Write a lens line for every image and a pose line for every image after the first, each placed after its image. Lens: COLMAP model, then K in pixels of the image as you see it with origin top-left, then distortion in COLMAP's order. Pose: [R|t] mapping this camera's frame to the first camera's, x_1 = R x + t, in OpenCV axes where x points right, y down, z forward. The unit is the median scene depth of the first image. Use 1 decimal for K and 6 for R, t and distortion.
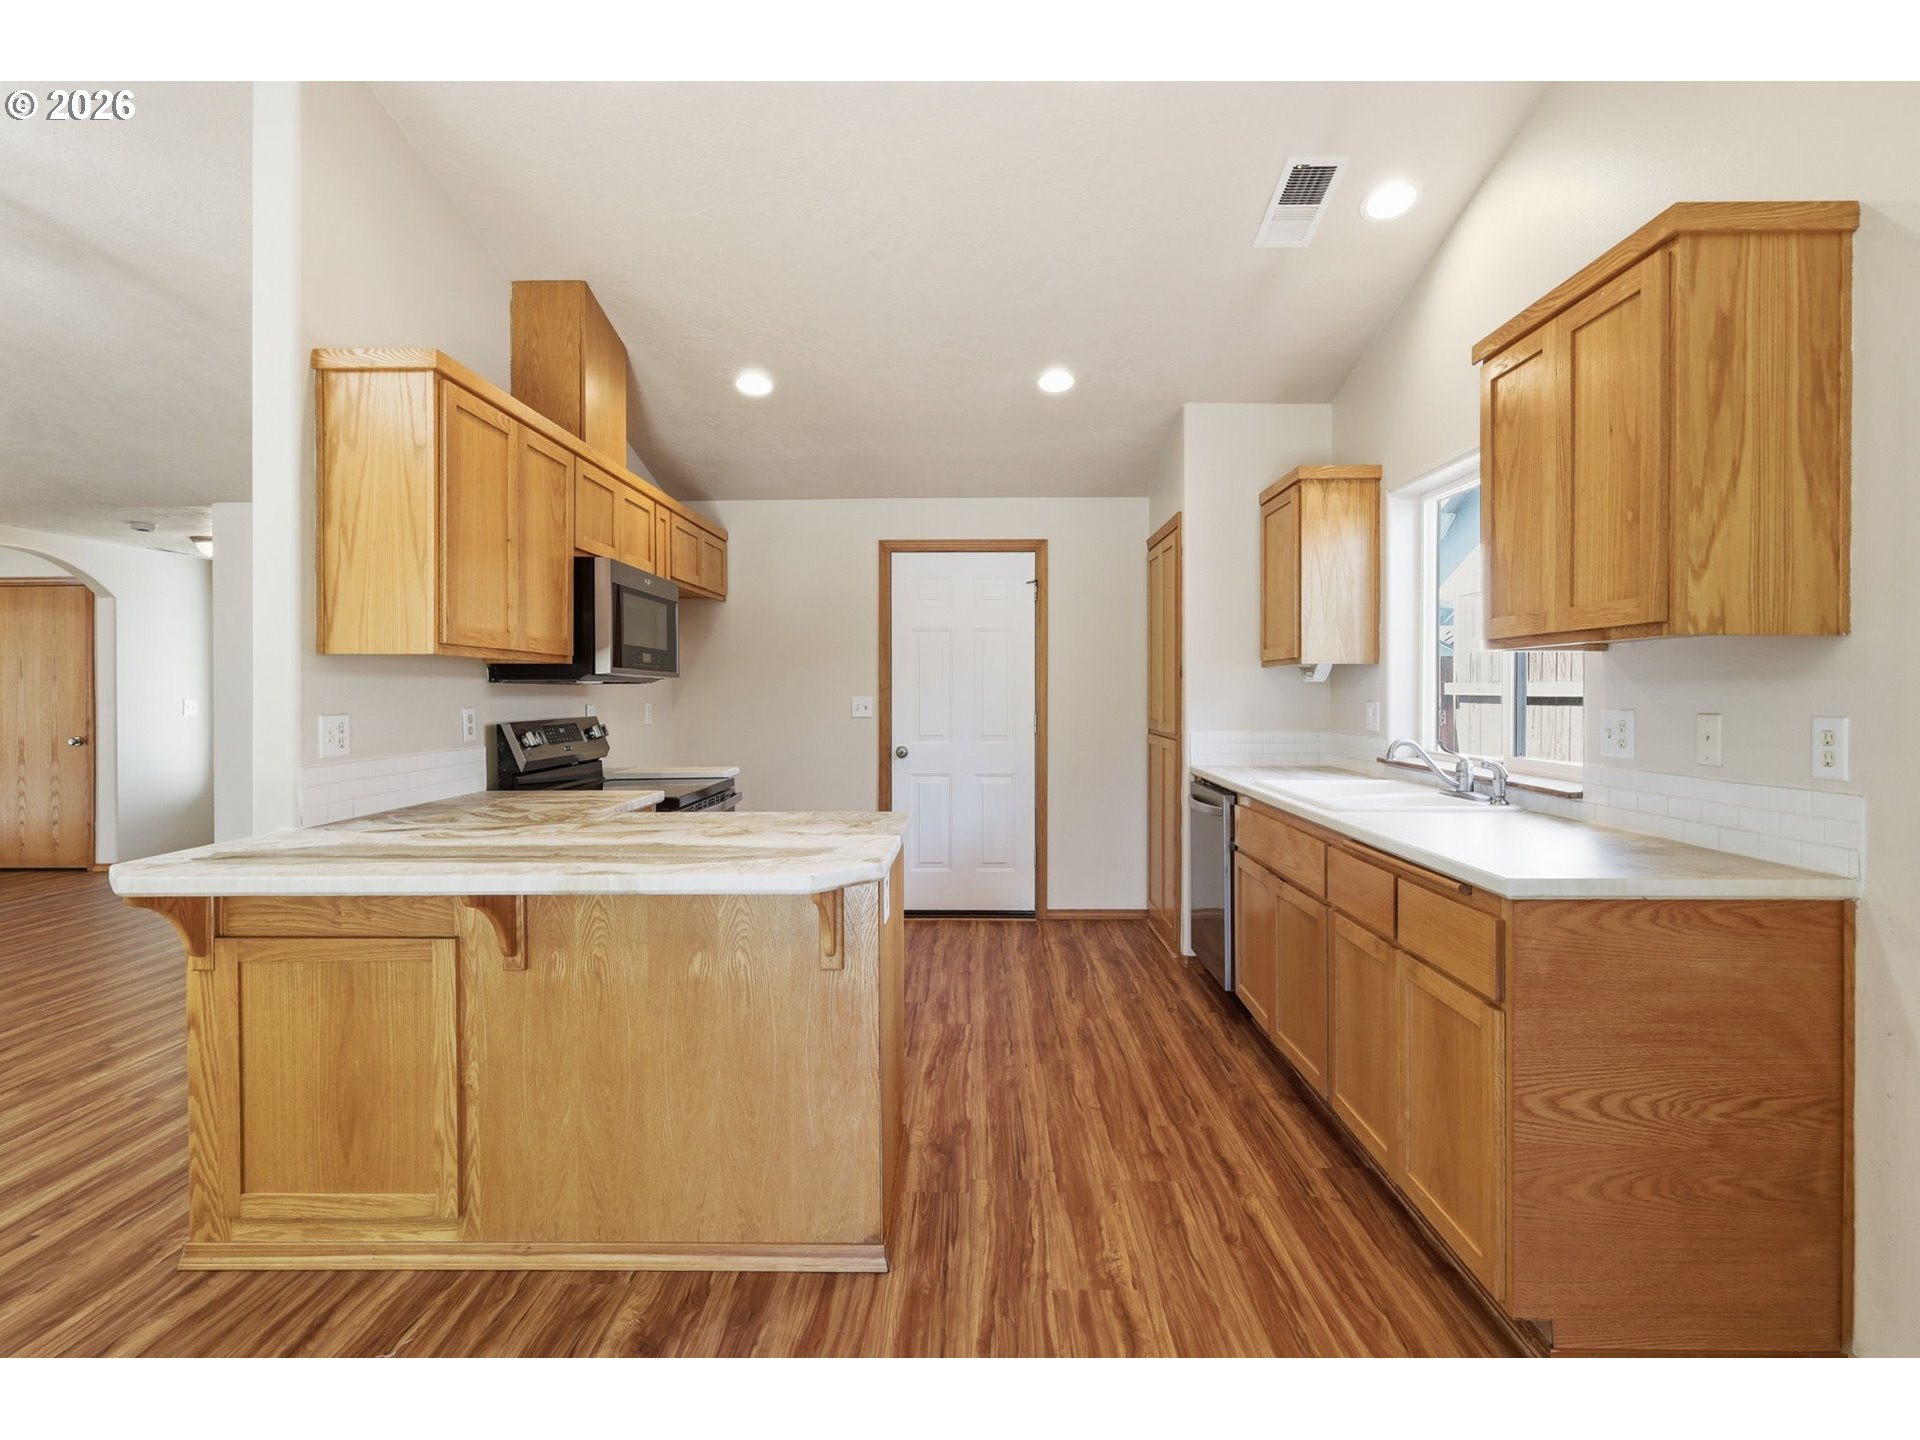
lens RADIAL K [[916.6, 0, 970.1], [0, 916.6, 711.3], [0, 0, 1]] dist [-0.125222, 0.080054]
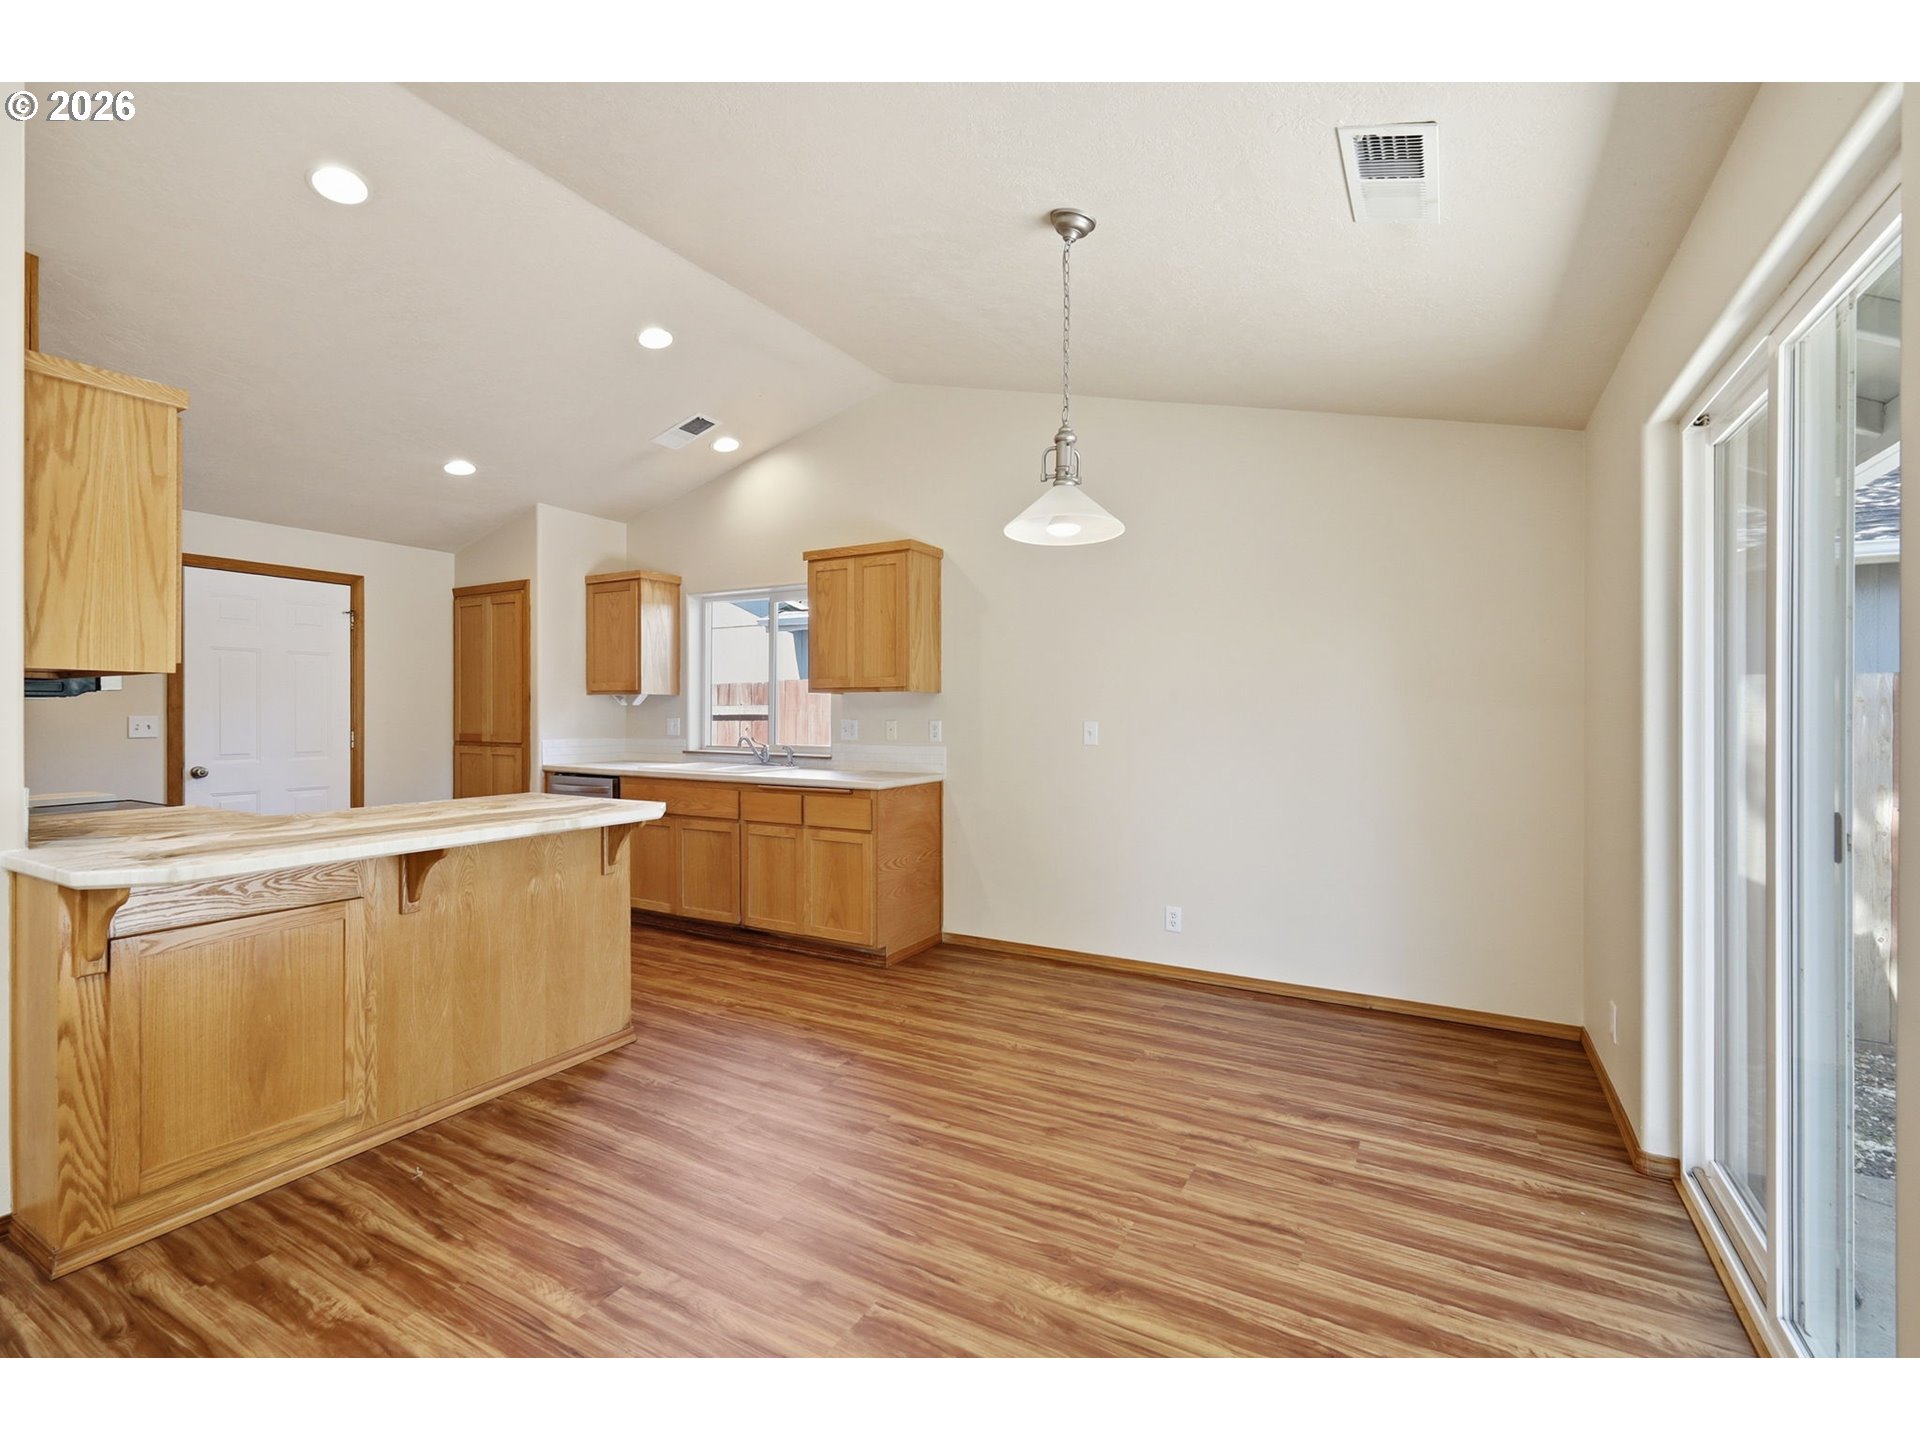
lens RADIAL K [[850.8, 0, 962.9], [0, 850.8, 712.5], [0, 0, 1]] dist [0.006703, -0.000060]
pose [[0.483680, 0.002804, 0.875240, -0.894421], [0.016444, 0.999789, -0.012291, 0.010098], [-0.875090, 0.020337, 0.483532, -0.287525]]
